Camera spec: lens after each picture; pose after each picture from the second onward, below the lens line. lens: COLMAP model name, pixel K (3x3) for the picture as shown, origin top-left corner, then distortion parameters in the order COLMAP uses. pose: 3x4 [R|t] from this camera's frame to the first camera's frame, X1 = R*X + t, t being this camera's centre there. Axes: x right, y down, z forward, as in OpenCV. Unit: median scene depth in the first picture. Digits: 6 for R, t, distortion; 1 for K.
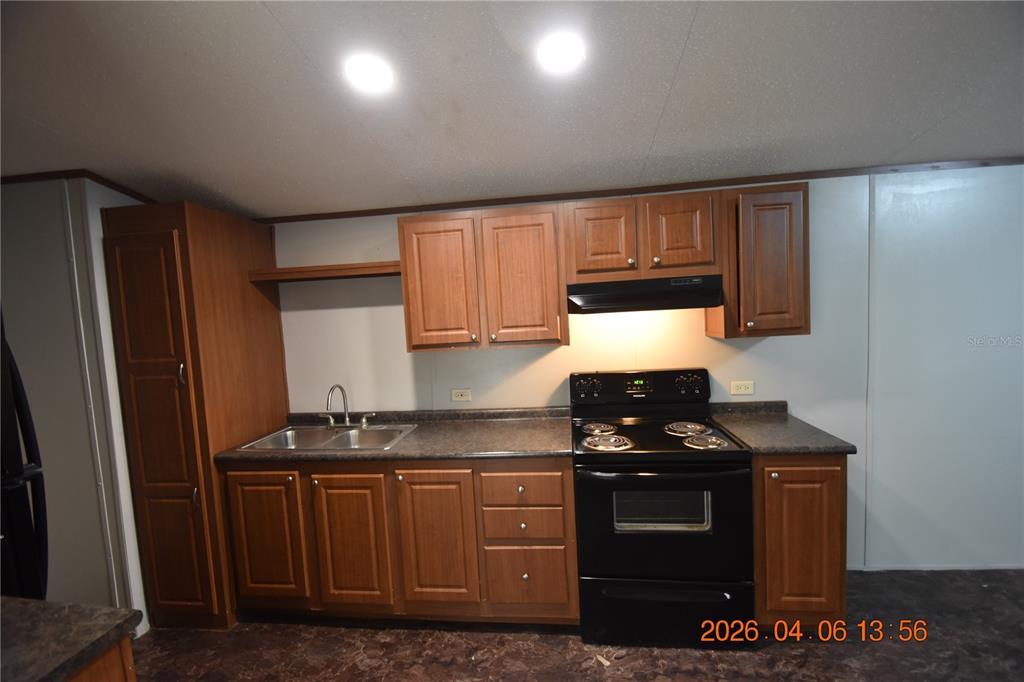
lens RADIAL K [[447.8, 0, 504.3], [0, 447.8, 345.2], [0, 0, 1]] dist [-0.004281, -0.007838]
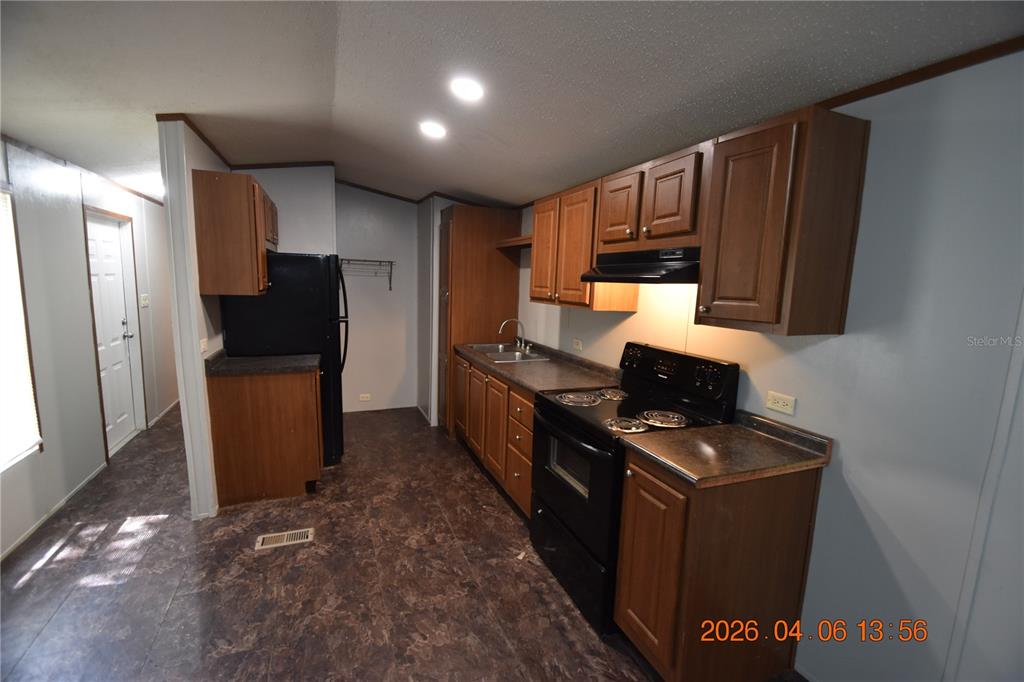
lens RADIAL K [[447.8, 0, 512.6], [0, 447.8, 346.5], [0, 0, 1]] dist [-0.004281, -0.007838]
pose [[0.486218, 0.194678, -0.851876, 1.012841], [-0.120175, 0.980502, 0.155481, -0.060114], [0.865535, 0.026777, 0.500133, 0.280504]]
